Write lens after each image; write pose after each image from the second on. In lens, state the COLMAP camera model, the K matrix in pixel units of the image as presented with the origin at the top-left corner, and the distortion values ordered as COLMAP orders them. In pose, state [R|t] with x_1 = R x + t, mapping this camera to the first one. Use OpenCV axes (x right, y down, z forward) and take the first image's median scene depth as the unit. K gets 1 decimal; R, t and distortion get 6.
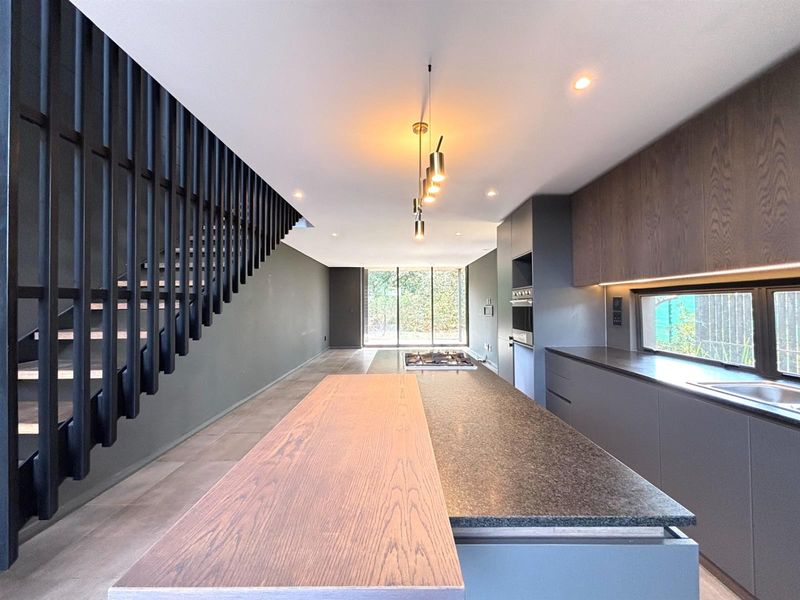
lens RADIAL K [[325.4, 0, 395.6], [0, 325.4, 298.4], [0, 0, 1]] dist [-0.003276, -0.001165]
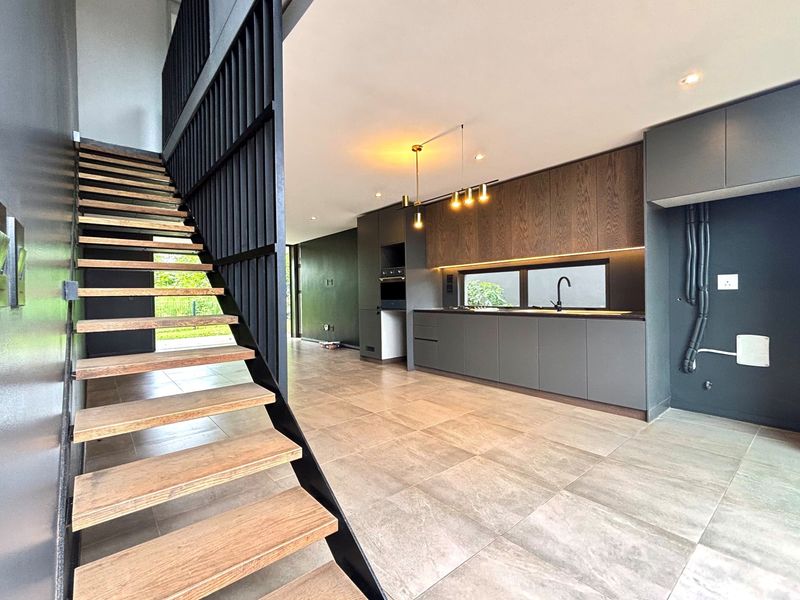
lens RADIAL K [[352.1, 0, 402.4], [0, 352.1, 299.0], [0, 0, 1]] dist [0.002754, 0.000832]
pose [[0.746677, -0.010004, 0.665111, -0.658514], [-0.005116, 0.999771, 0.020781, 0.079144], [-0.665167, -0.018920, 0.746455, -0.146775]]
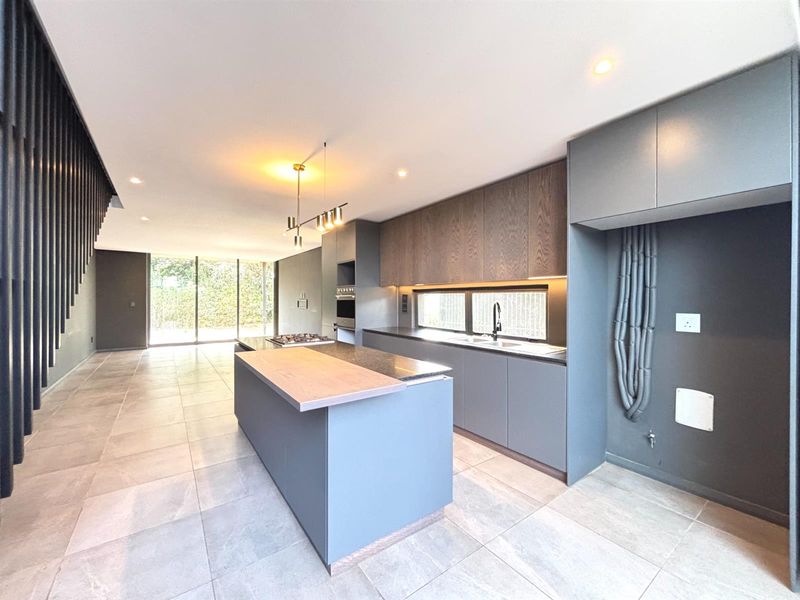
lens RADIAL K [[325.4, 0, 399.5], [0, 325.4, 298.6], [0, 0, 1]] dist [-0.003276, -0.001165]
pose [[0.803864, 0.007536, 0.594765, -0.270473], [-0.018672, 0.999747, 0.012569, -0.001777], [-0.594519, -0.021210, 0.803802, -0.242557]]
